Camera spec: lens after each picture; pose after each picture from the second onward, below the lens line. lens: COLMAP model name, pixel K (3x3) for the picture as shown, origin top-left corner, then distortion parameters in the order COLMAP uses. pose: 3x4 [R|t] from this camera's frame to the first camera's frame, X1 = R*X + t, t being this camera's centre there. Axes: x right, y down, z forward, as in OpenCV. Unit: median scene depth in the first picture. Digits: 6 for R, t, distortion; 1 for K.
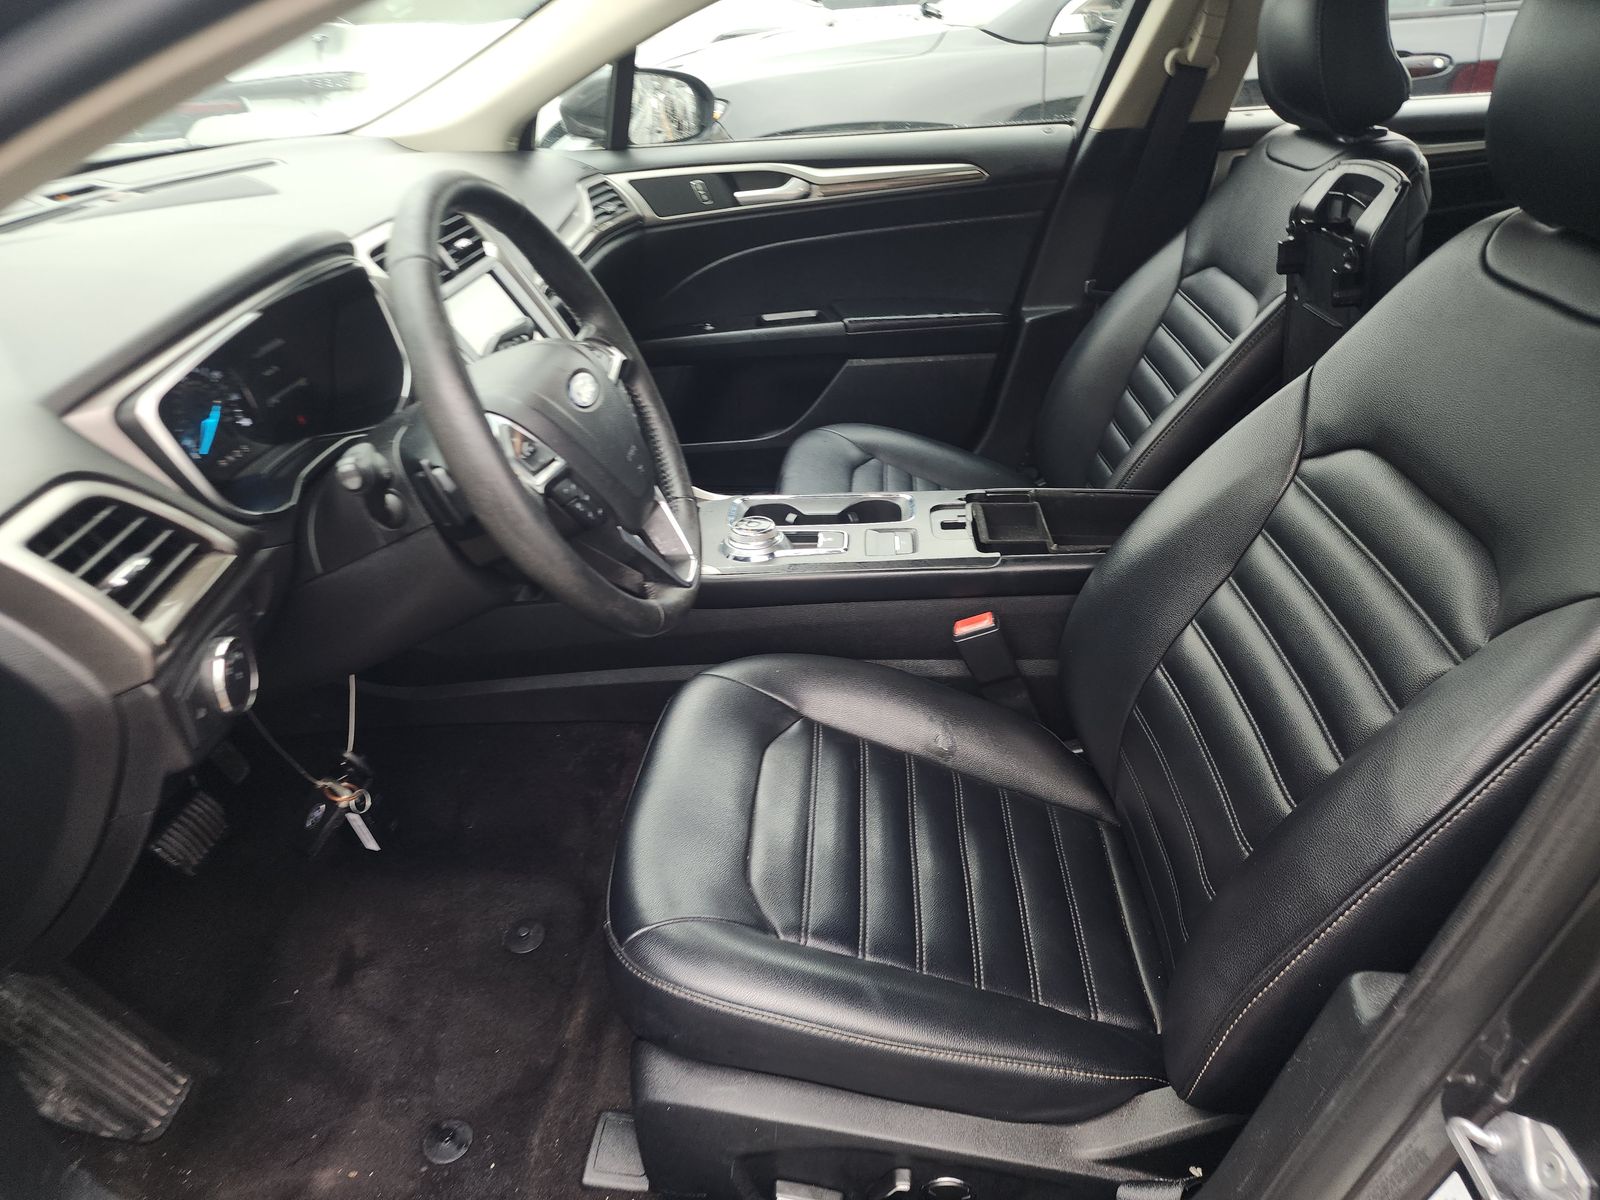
lens RADIAL K [[1081.6, 0, 796.2], [0, 1081.6, 598.7], [0, 0, 1]] dist [0.006353, 0.002350]
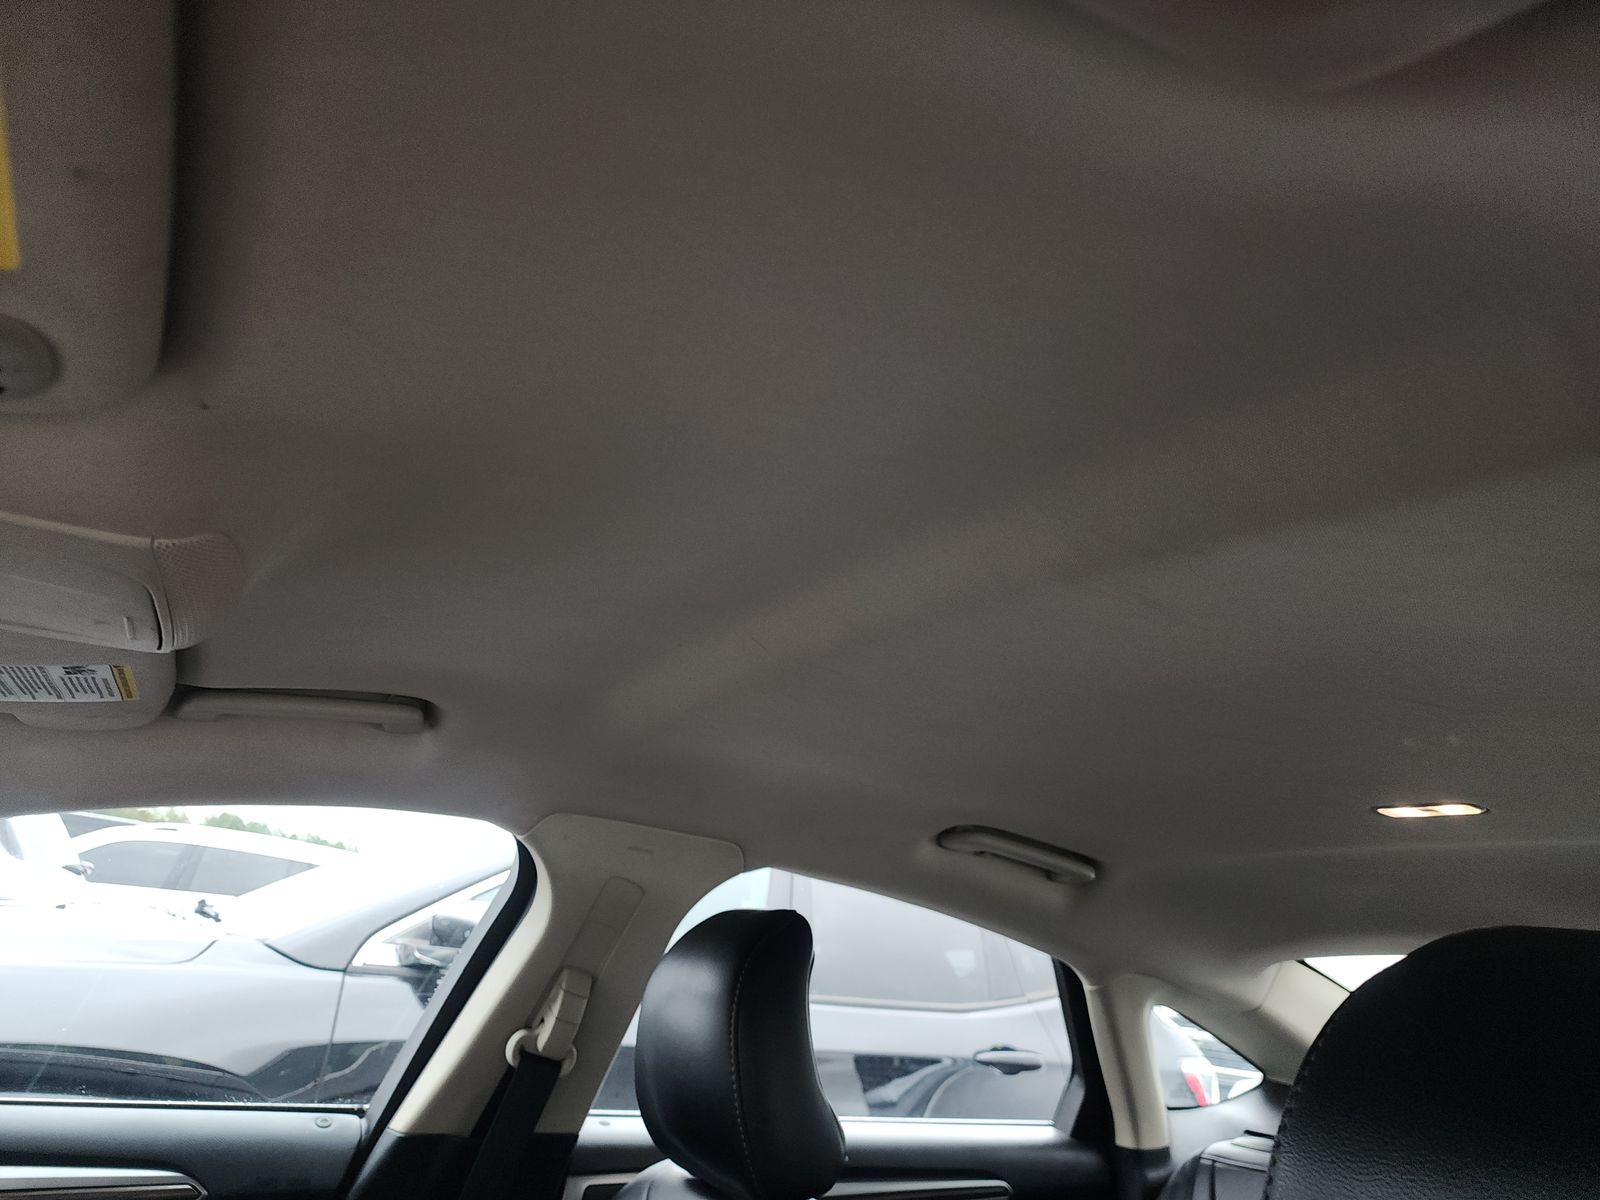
lens RADIAL K [[1081.6, 0, 797.6], [0, 1081.6, 600.1], [0, 0, 1]] dist [0.006353, 0.002350]
pose [[0.828973, 0.299731, 0.472193, 0.069247], [0.127562, 0.720694, -0.681416, -0.184787], [-0.544548, 0.625110, 0.559201, 0.294019]]
